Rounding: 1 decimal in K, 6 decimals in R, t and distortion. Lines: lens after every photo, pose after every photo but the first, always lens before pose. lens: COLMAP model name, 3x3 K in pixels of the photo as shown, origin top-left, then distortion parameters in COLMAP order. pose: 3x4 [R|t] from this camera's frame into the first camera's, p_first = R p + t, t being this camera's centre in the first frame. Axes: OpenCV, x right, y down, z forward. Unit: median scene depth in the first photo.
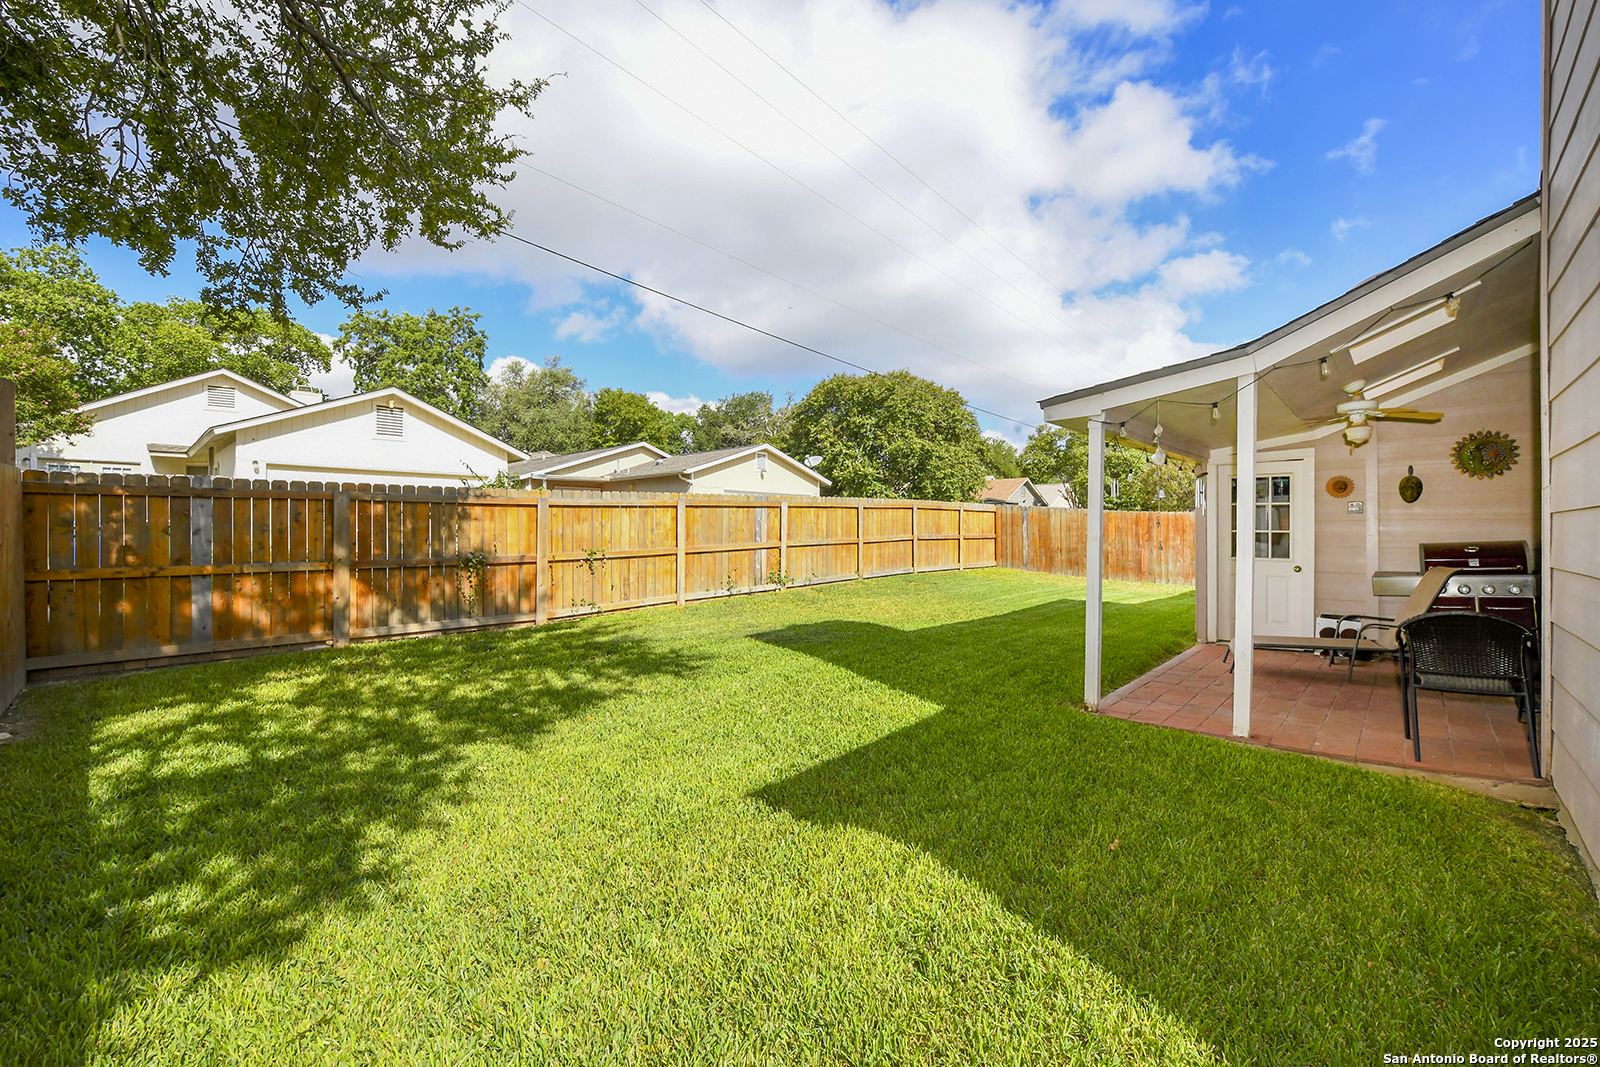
lens RADIAL K [[645.7, 0, 799.6], [0, 645.7, 530.0], [0, 0, 1]] dist [0.000355, -0.000059]
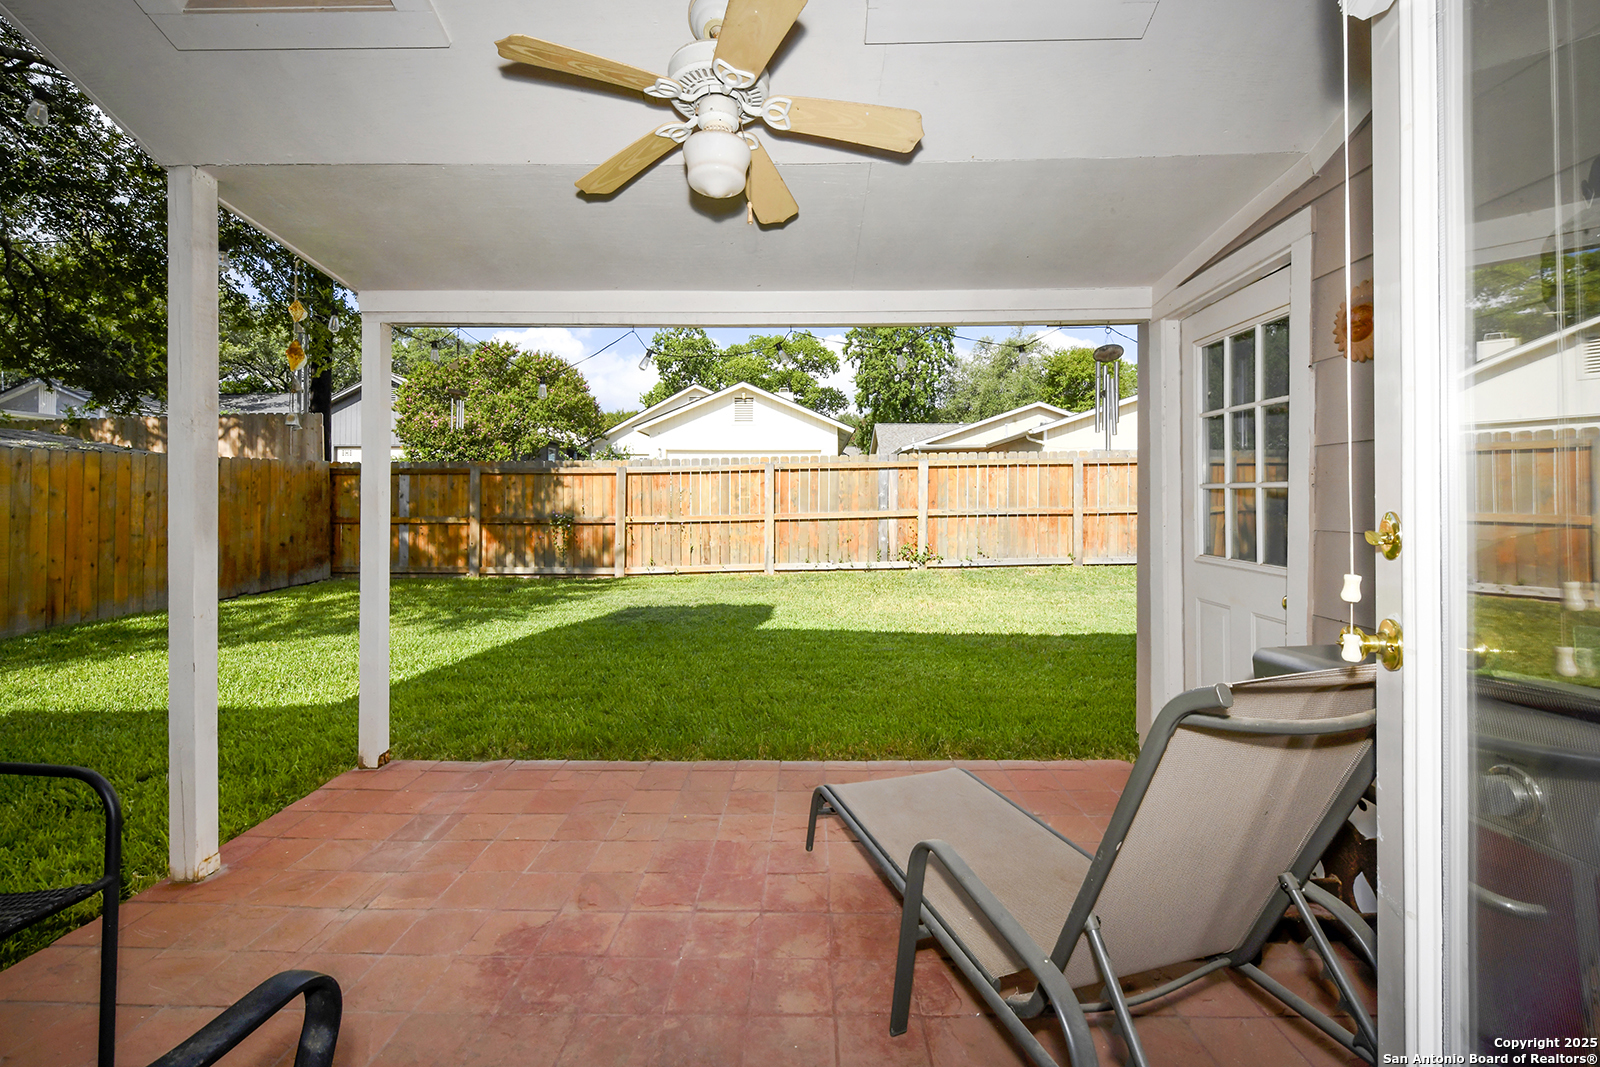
lens RADIAL K [[645.7, 0, 766.2], [0, 645.7, 493.1], [0, 0, 1]] dist [0.000355, -0.000059]
pose [[0.649140, -0.005368, -0.760650, 0.677899], [-0.003975, 0.999938, -0.010449, 0.008012], [0.760659, 0.009807, 0.649078, 0.470960]]
